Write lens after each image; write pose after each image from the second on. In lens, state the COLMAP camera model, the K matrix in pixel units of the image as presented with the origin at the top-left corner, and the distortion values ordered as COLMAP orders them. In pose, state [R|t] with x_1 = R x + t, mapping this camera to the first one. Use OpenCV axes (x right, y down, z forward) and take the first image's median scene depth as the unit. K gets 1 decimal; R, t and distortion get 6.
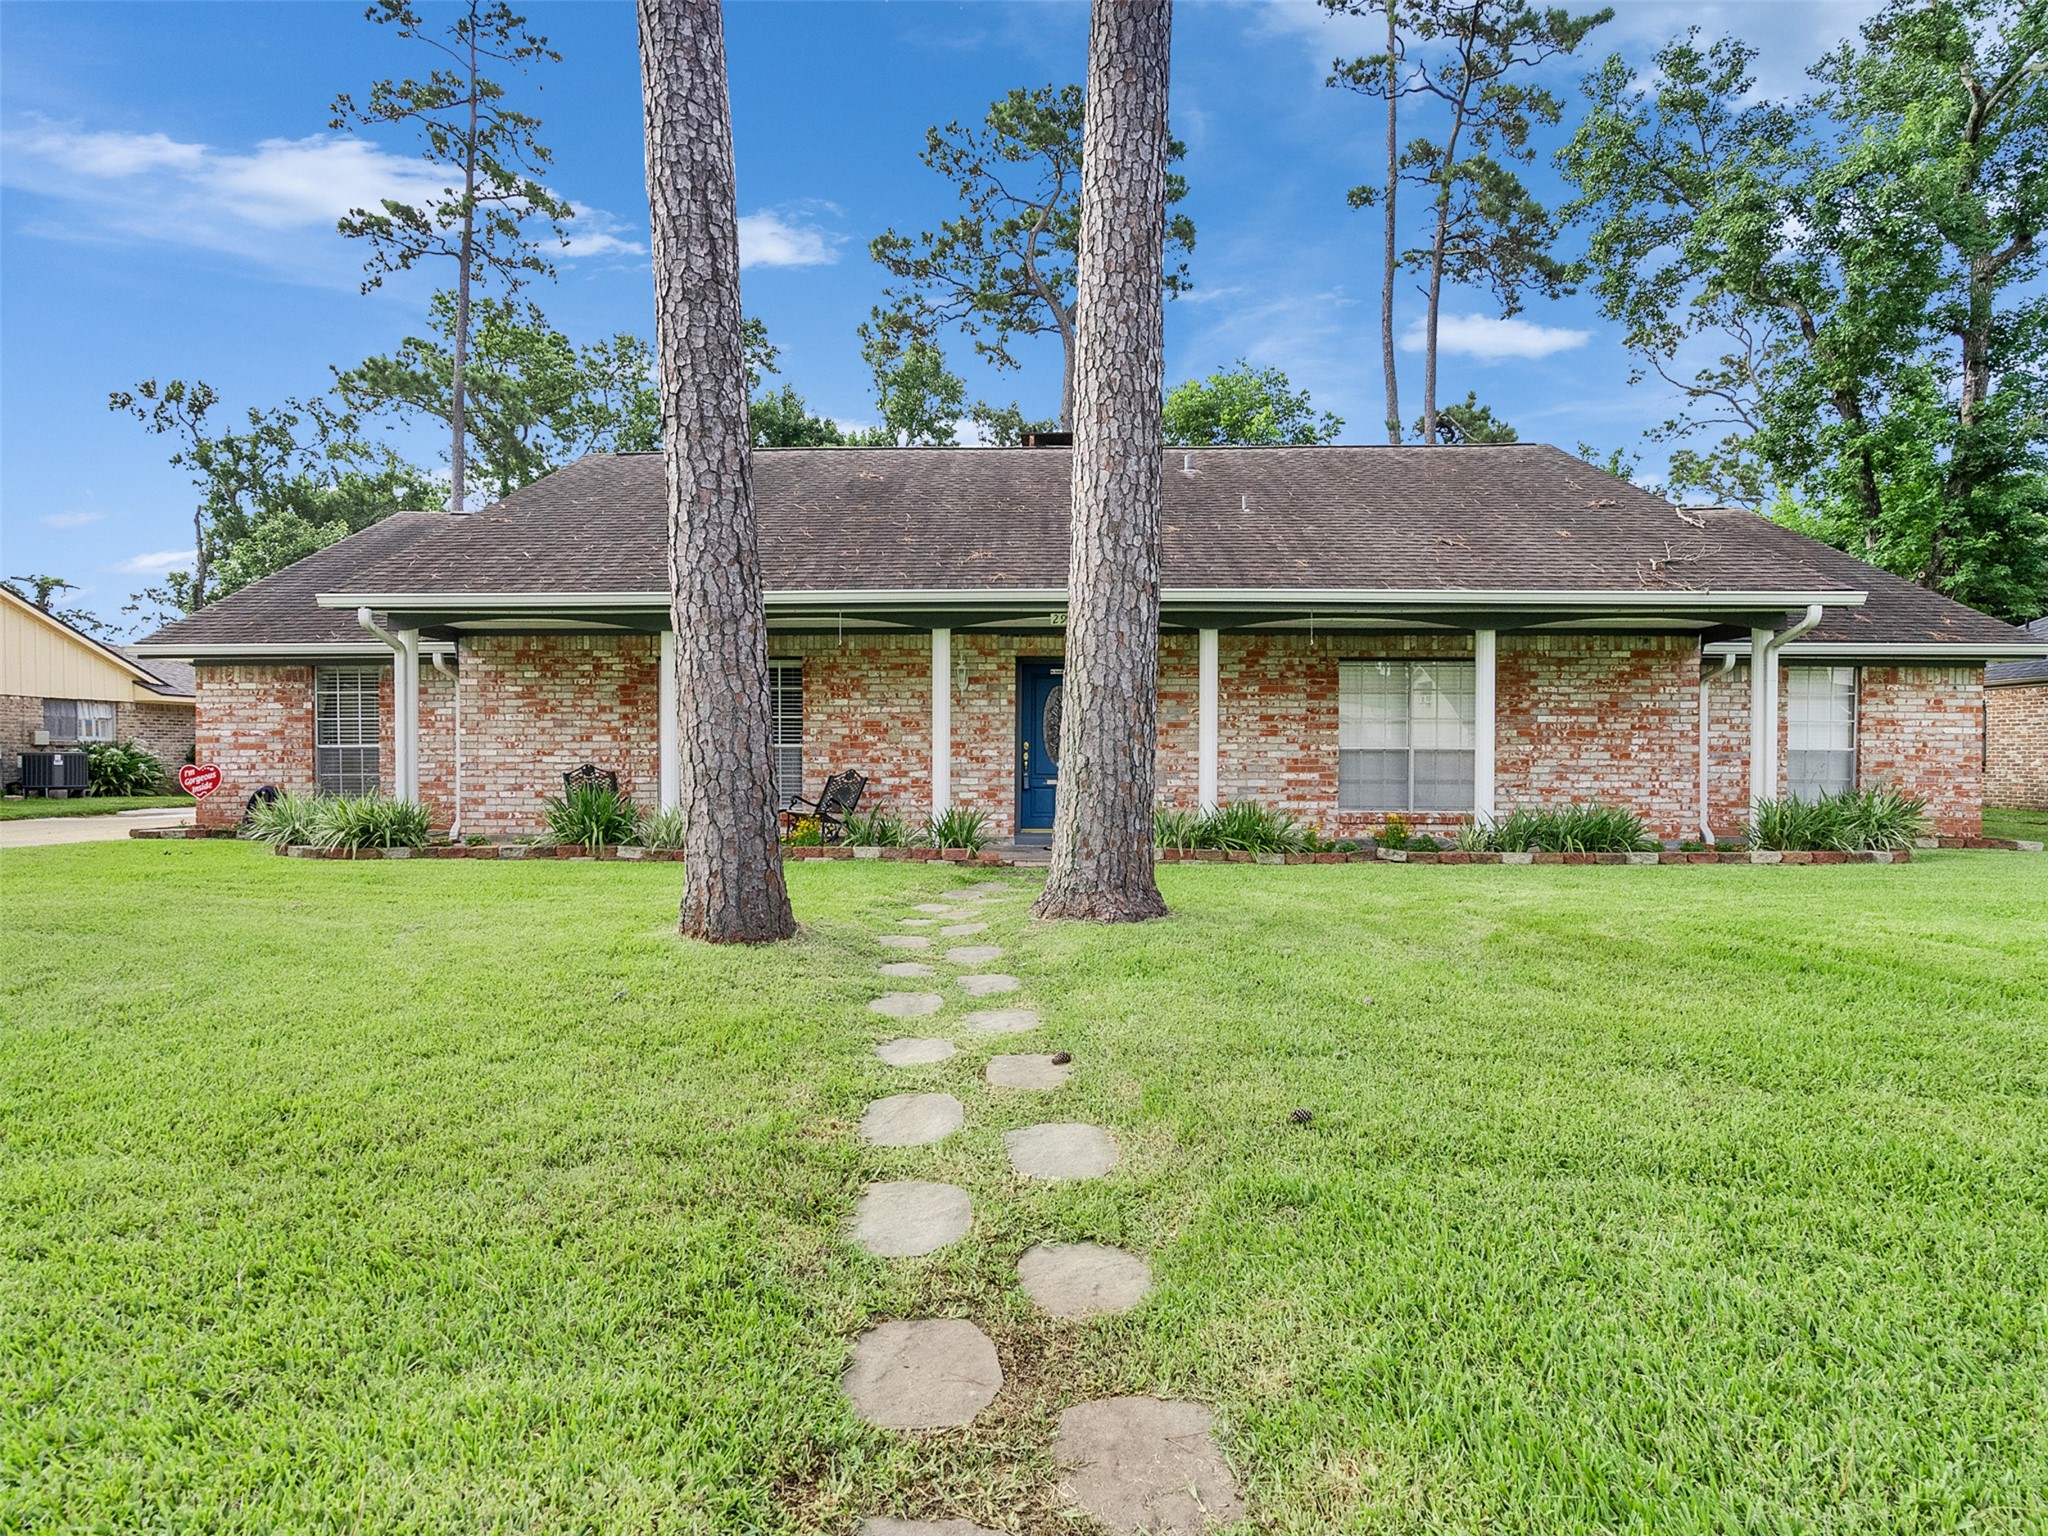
lens RADIAL K [[1085.5, 0, 999.0], [0, 1085.5, 770.9], [0, 0, 1]] dist [-0.001077, 0.000479]
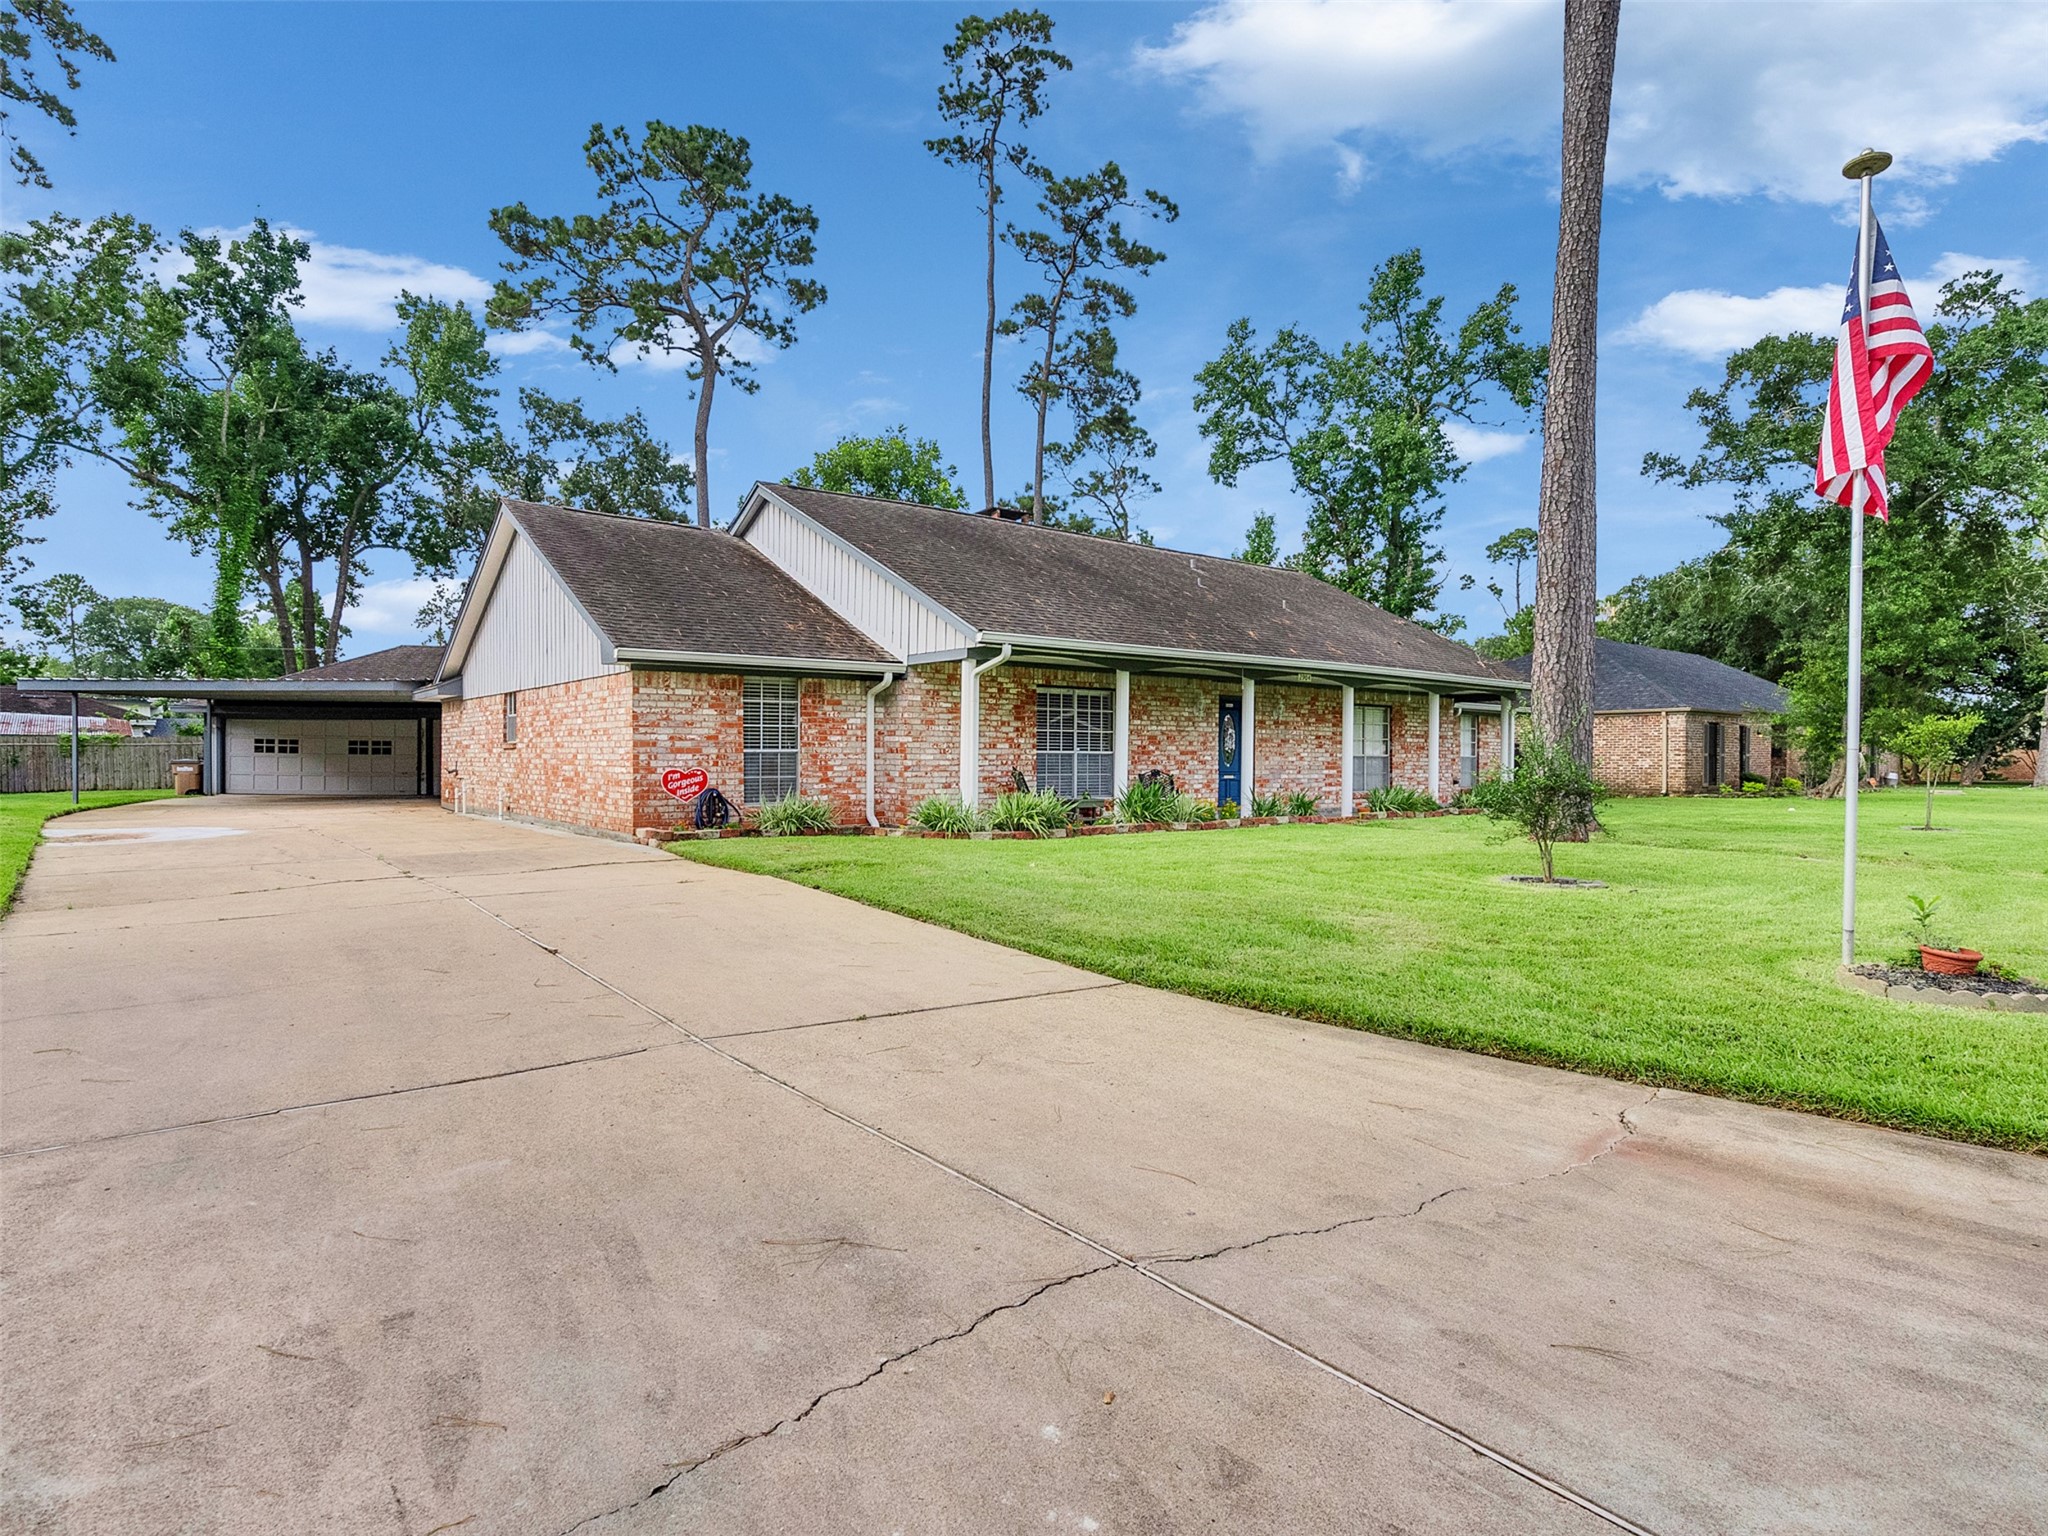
lens RADIAL K [[1085.5, 0, 999.0], [0, 1085.5, 770.9], [0, 0, 1]] dist [-0.001077, 0.000479]
pose [[0.773431, -0.006021, 0.633852, -1.180192], [0.008081, 0.999967, -0.000361, -0.000429], [-0.633829, 0.005401, 0.773454, 0.014059]]
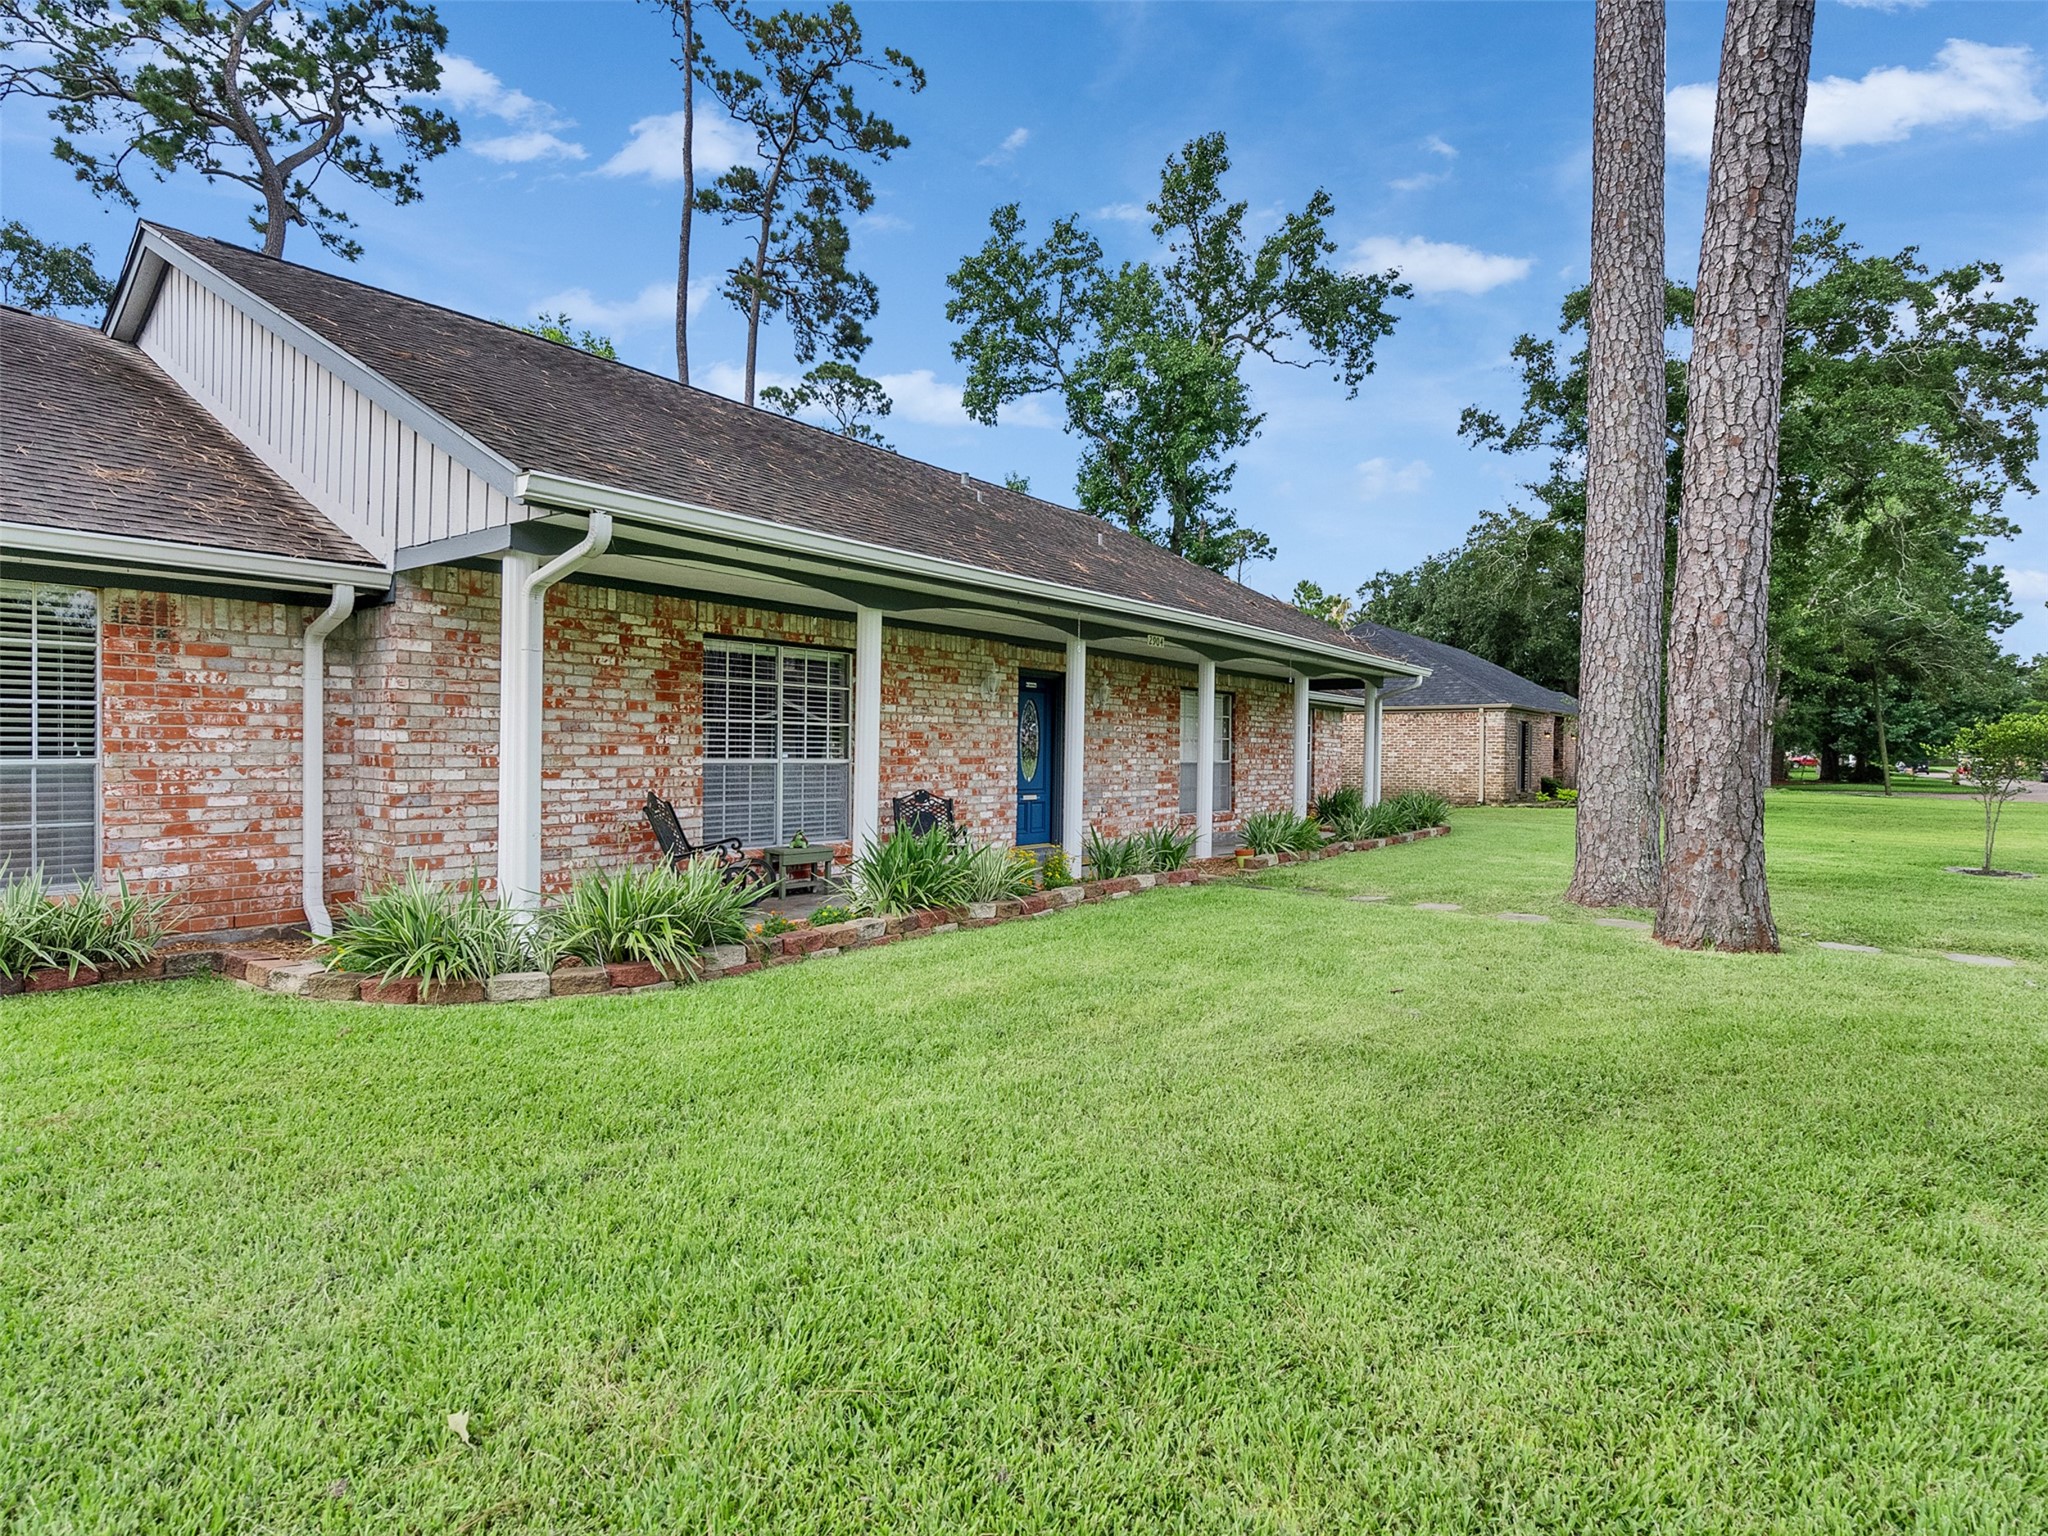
lens RADIAL K [[1085.5, 0, 999.0], [0, 1085.5, 770.9], [0, 0, 1]] dist [-0.001077, 0.000479]
pose [[0.593150, -0.010052, 0.805029, -0.756291], [0.005467, 0.999949, 0.008457, -0.022228], [-0.805074, -0.000615, 0.593175, 0.440914]]
